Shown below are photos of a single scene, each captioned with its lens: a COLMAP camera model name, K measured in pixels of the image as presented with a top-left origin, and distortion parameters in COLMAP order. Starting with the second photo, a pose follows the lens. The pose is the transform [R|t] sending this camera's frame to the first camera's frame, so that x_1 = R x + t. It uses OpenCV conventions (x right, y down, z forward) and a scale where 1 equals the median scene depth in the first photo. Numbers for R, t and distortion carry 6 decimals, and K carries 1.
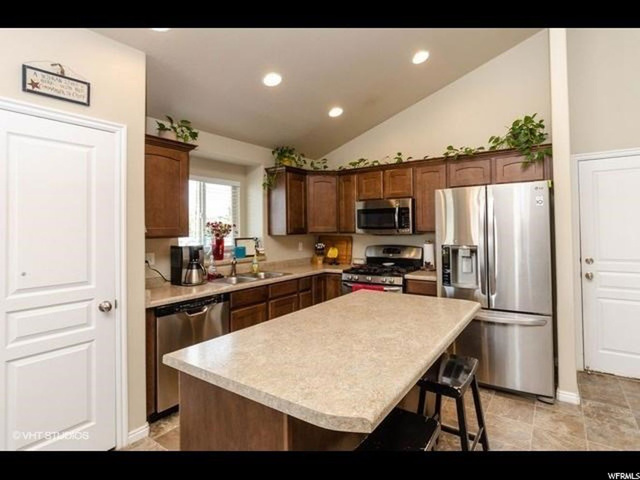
lens RADIAL K [[326.8, 0, 344.2], [0, 326.8, 222.3], [0, 0, 1]] dist [-0.003325, -0.000969]
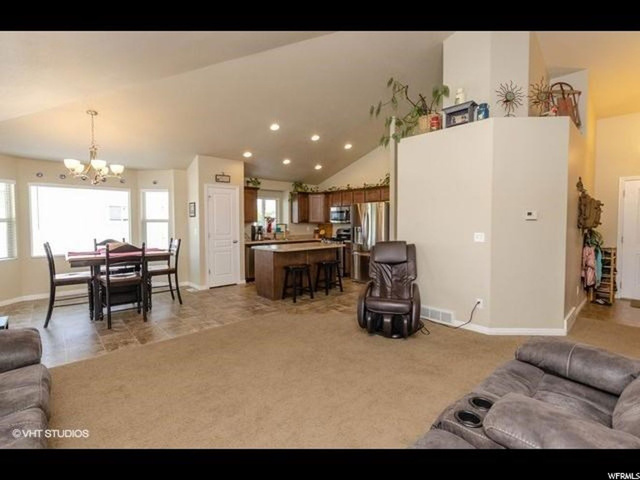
lens RADIAL K [[304.2, 0, 321.1], [0, 304.2, 233.3], [0, 0, 1]] dist [0.002619, 0.000070]
pose [[0.970203, 0.019185, -0.241534, 0.482328], [-0.005855, 0.998425, 0.055788, -0.005456], [0.242224, -0.052711, 0.968787, -0.983549]]
